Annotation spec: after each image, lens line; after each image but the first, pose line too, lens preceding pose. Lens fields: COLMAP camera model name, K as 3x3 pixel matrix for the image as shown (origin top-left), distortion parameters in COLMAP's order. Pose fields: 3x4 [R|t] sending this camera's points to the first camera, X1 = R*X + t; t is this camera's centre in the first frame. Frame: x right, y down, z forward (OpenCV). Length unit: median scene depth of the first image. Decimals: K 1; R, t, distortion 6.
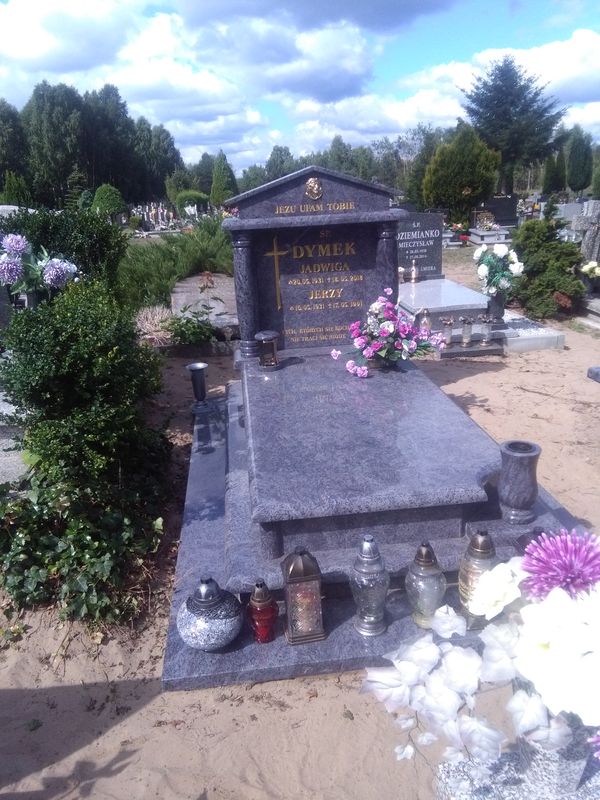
lens RADIAL K [[674.0, 0, 300.0], [0, 674.0, 400.0], [0, 0, 1]] dist [0.114135, -0.166982]
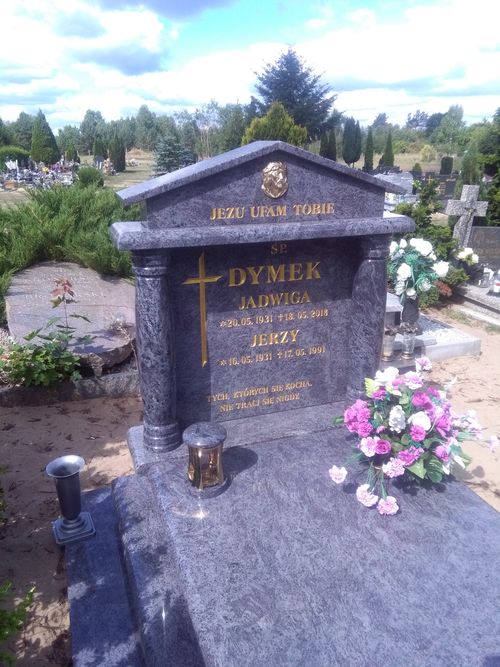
lens RADIAL K [[561.9, 0, 250.0], [0, 561.9, 333.5], [0, 0, 1]] dist [0.114135, -0.166982]
pose [[0.972685, -0.029842, 0.230202, -0.081687], [0.027907, 0.999543, 0.011655, -0.126781], [-0.230445, -0.004912, 0.973073, 0.363402]]
